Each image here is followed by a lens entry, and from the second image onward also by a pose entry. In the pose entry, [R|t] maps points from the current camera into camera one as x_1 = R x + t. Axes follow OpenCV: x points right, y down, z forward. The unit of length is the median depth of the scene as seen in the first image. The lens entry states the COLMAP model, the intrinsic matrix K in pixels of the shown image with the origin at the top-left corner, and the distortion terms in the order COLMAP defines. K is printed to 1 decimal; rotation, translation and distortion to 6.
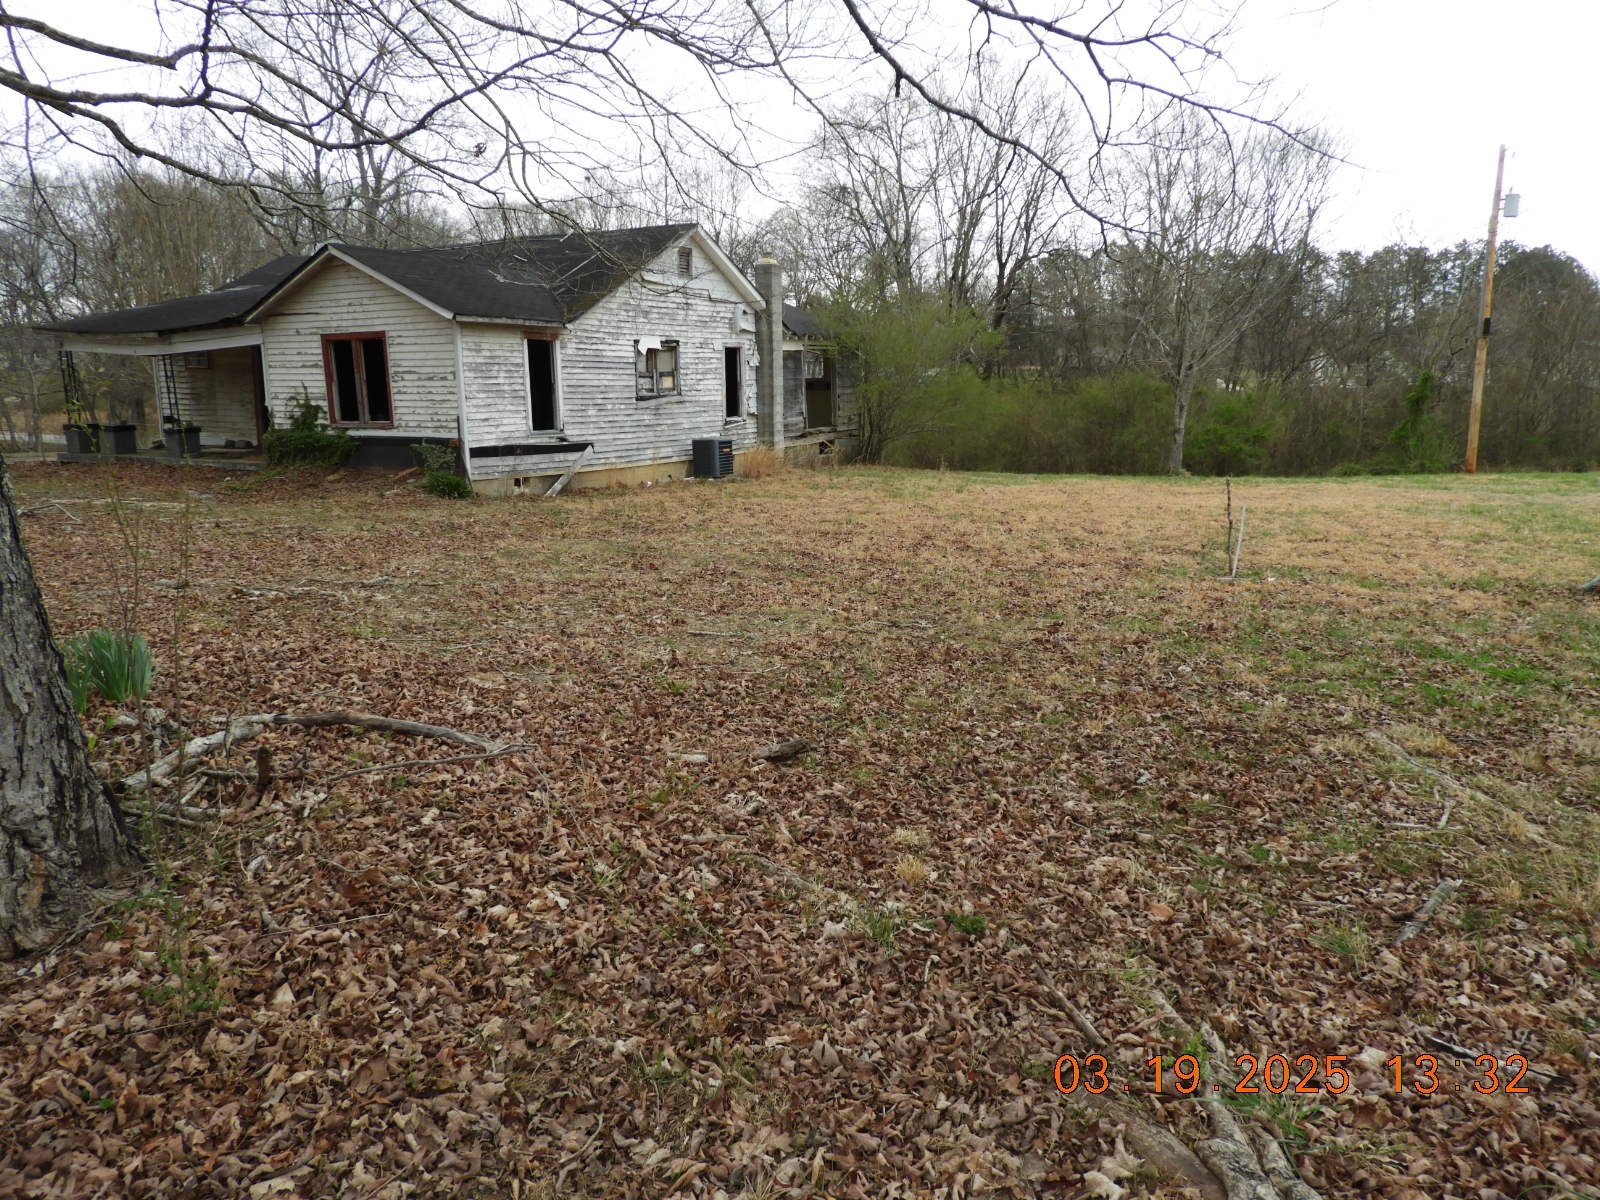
lens RADIAL K [[1128.7, 0, 800.0], [0, 1128.7, 600.0], [0, 0, 1]] dist [-0.001727, 0.000398]
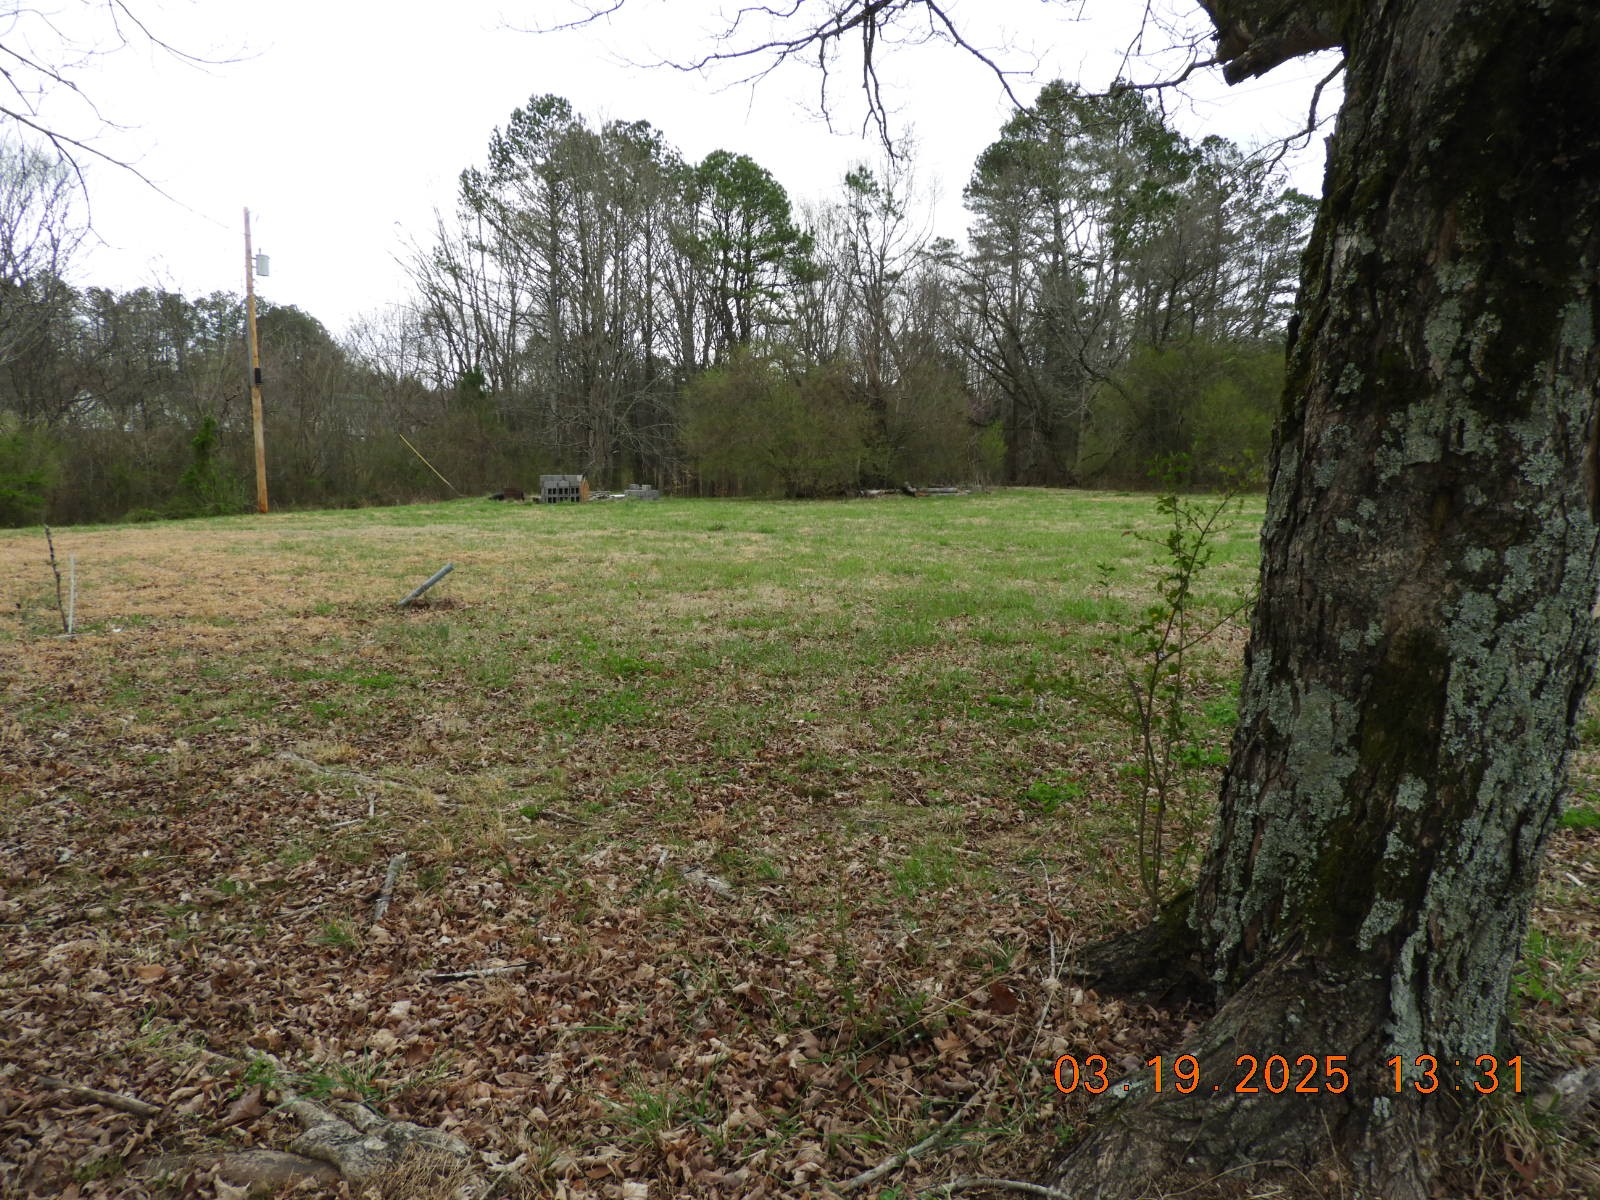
lens RADIAL K [[1128.7, 0, 800.0], [0, 1128.7, 600.0], [0, 0, 1]] dist [-0.001727, 0.000398]
pose [[0.555688, -0.104820, 0.824756, -0.123188], [0.136243, 0.990091, 0.034037, 0.006163], [-0.820151, 0.093453, 0.564463, -0.016302]]
